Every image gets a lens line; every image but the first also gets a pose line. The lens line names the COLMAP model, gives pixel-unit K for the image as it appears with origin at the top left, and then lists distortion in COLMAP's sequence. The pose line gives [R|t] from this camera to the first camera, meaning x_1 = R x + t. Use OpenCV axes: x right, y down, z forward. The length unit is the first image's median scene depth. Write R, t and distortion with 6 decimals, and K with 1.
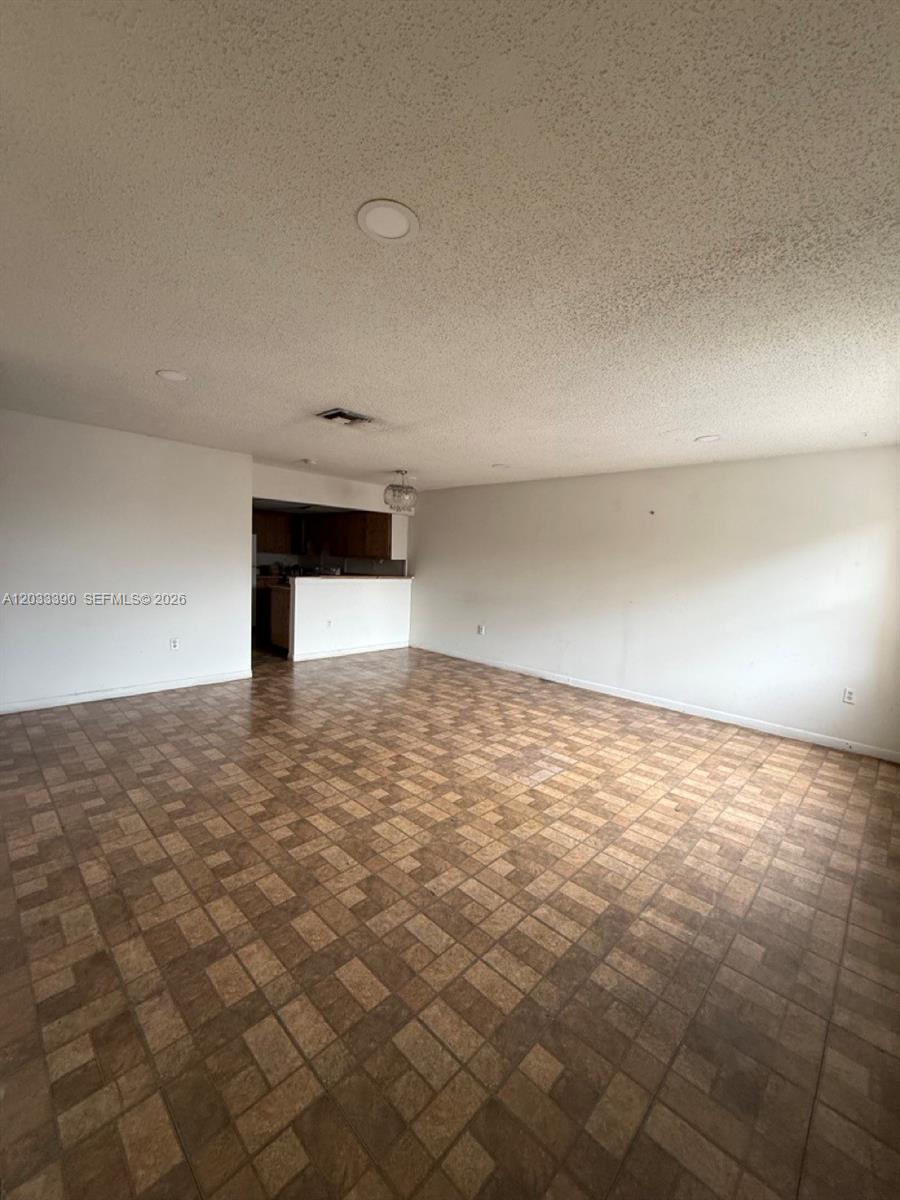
lens RADIAL K [[476.1, 0, 452.0], [0, 476.1, 600.9], [0, 0, 1]] dist [0.000748, 0.000217]
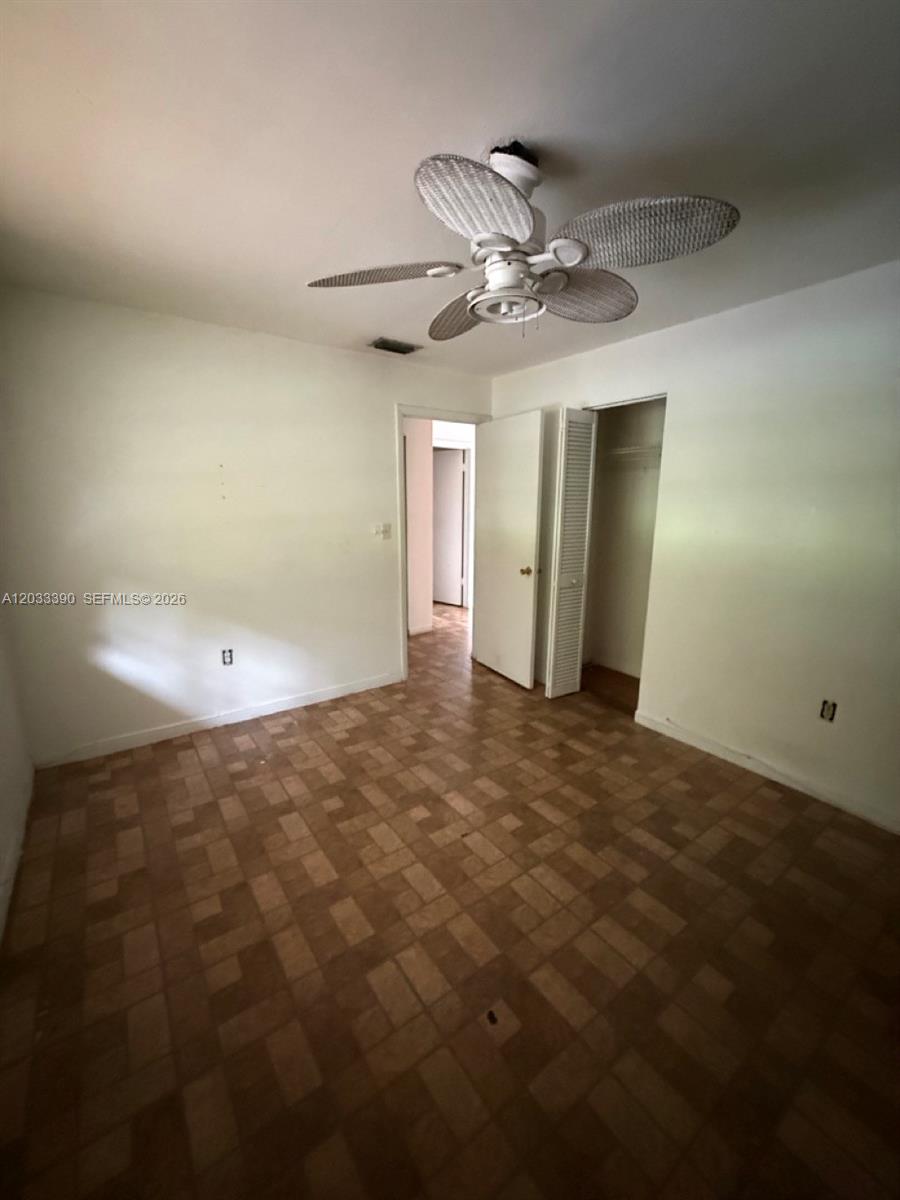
lens RADIAL K [[476.1, 0, 407.8], [0, 476.1, 598.9], [0, 0, 1]] dist [0.000748, 0.000217]
pose [[0.972366, 0.016378, -0.232888, -0.111588], [0.010866, 0.993280, 0.115222, -0.013681], [0.233210, -0.114569, 0.965654, 0.106774]]
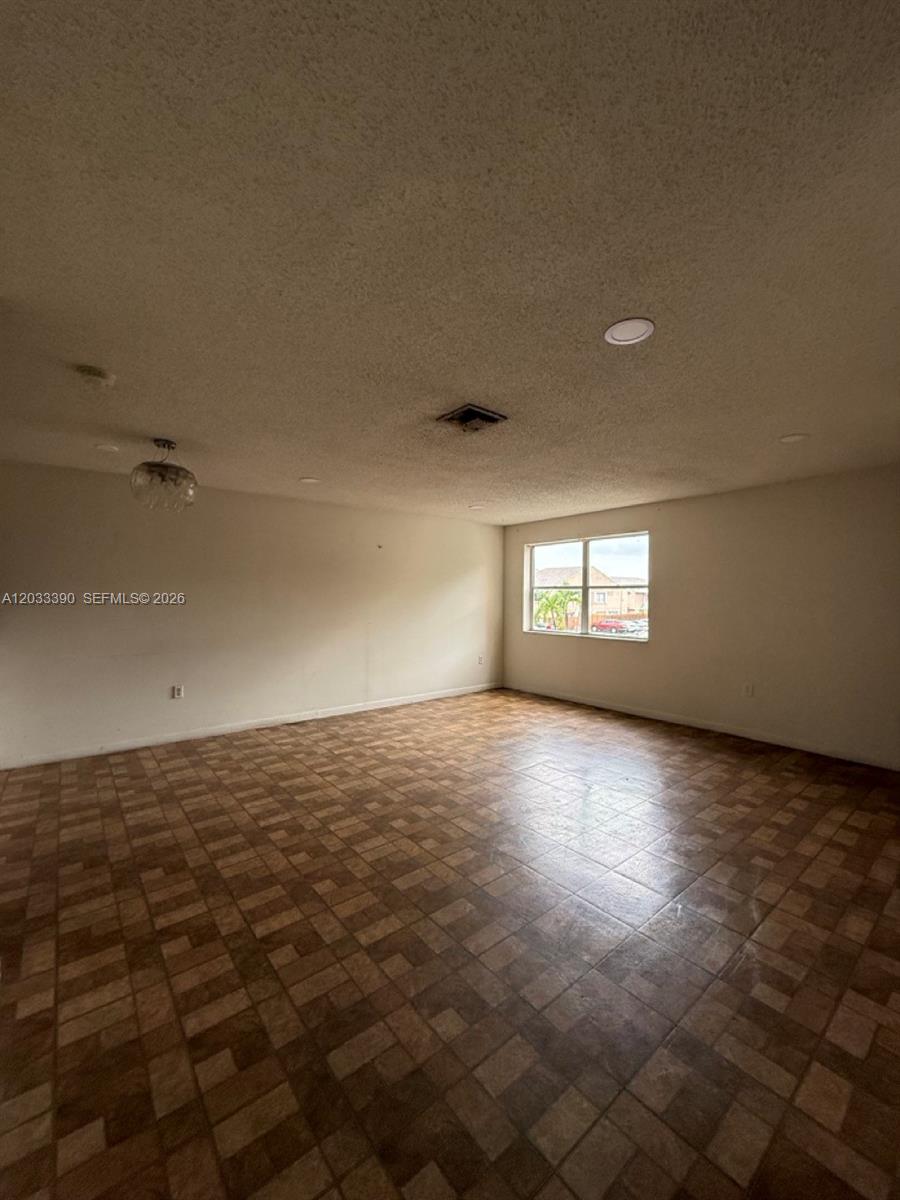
lens RADIAL K [[476.1, 0, 446.9], [0, 476.1, 600.3], [0, 0, 1]] dist [0.000748, 0.000217]
pose [[0.121141, -0.051003, 0.991324, -1.133002], [0.088707, 0.995240, 0.040364, -0.127703], [-0.988664, 0.083048, 0.125089, 1.051246]]
